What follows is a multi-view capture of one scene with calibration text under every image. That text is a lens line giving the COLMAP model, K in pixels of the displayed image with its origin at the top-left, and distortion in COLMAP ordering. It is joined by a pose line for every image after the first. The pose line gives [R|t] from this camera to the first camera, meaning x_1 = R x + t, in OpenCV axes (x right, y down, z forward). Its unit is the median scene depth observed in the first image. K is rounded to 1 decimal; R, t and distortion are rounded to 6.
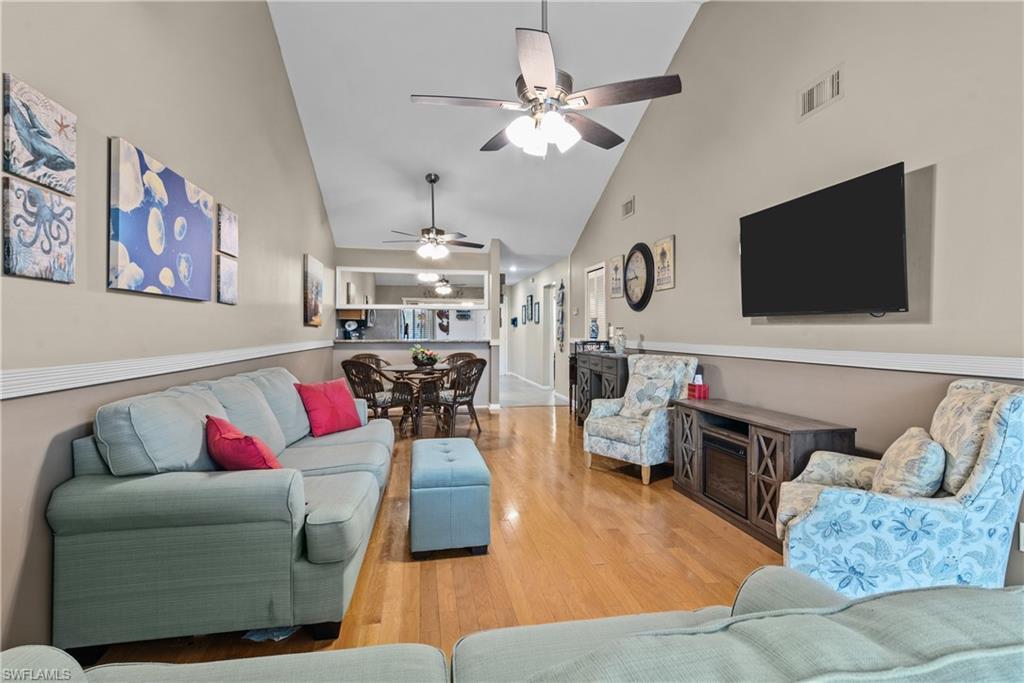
lens RADIAL K [[505.1, 0, 521.4], [0, 505.1, 334.3], [0, 0, 1]] dist [0.012875, -0.000226]
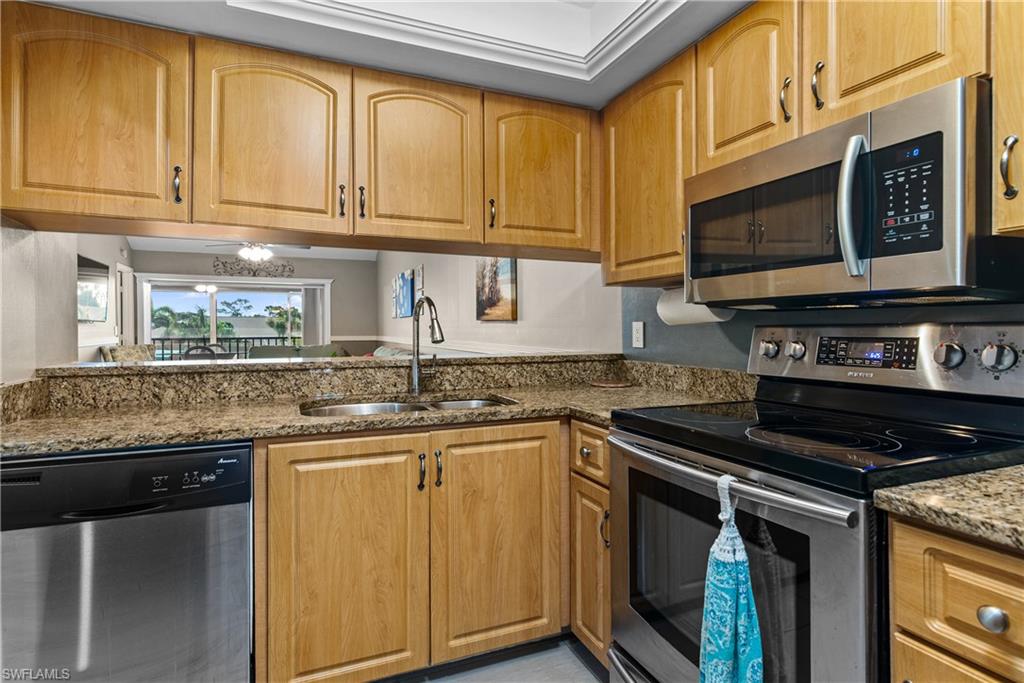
lens RADIAL K [[523.6, 0, 503.4], [0, 523.6, 332.9], [0, 0, 1]] dist [0.012953, -0.000434]
pose [[-0.979619, 0.007183, -0.200734, -0.367843], [0.004232, 0.999877, 0.015126, -0.015894], [0.200818, 0.013968, -0.979529, 2.243993]]
